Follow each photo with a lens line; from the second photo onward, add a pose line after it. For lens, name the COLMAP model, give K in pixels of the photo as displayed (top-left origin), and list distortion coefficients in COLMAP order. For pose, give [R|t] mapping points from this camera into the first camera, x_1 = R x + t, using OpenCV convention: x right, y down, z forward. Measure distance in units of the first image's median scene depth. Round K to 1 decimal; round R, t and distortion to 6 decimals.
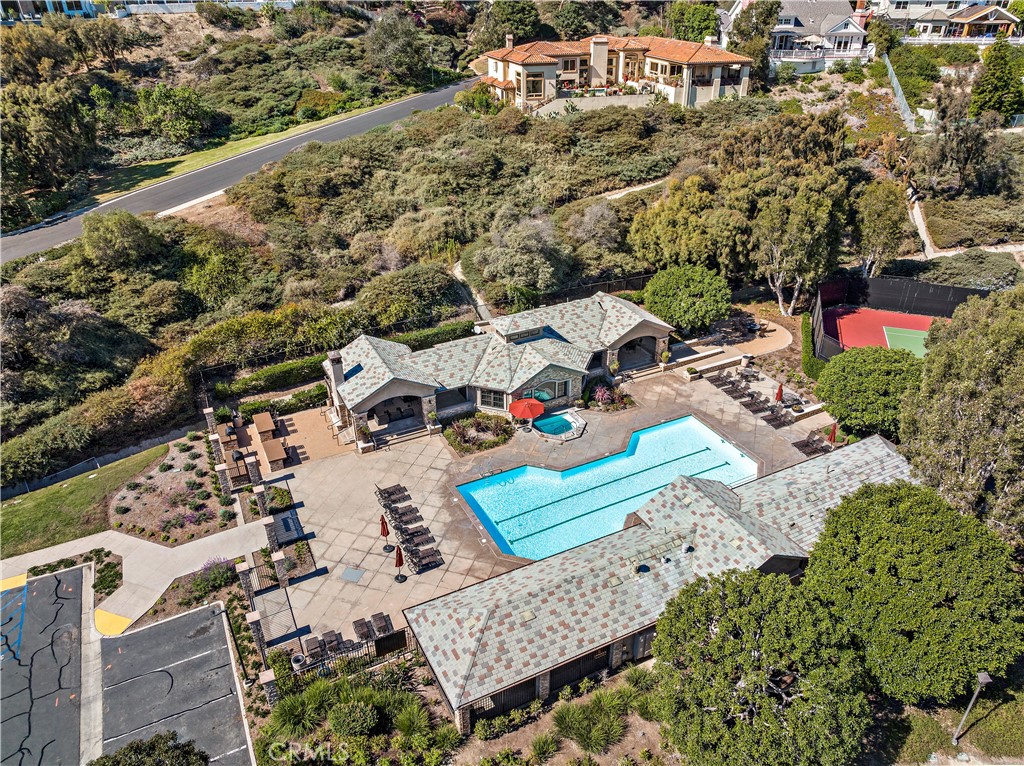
lens RADIAL K [[713.3, 0, 512.0], [0, 713.3, 383.0], [0, 0, 1]] dist [0.000780, -0.001157]
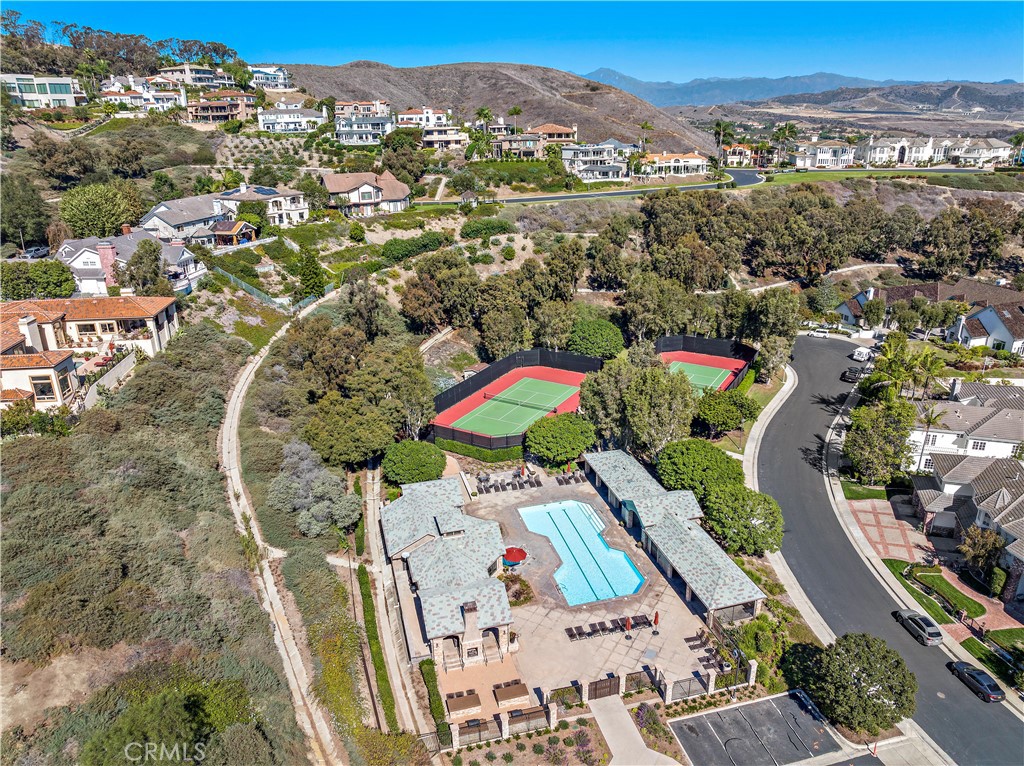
lens RADIAL K [[692.4, 0, 529.7], [0, 692.4, 380.8], [0, 0, 1]] dist [-0.004090, -0.074401]
pose [[0.201267, -0.339679, 0.918754, -1.296977], [0.494272, 0.845000, 0.204133, -0.602897], [-0.845687, 0.413029, 0.337964, 0.408256]]
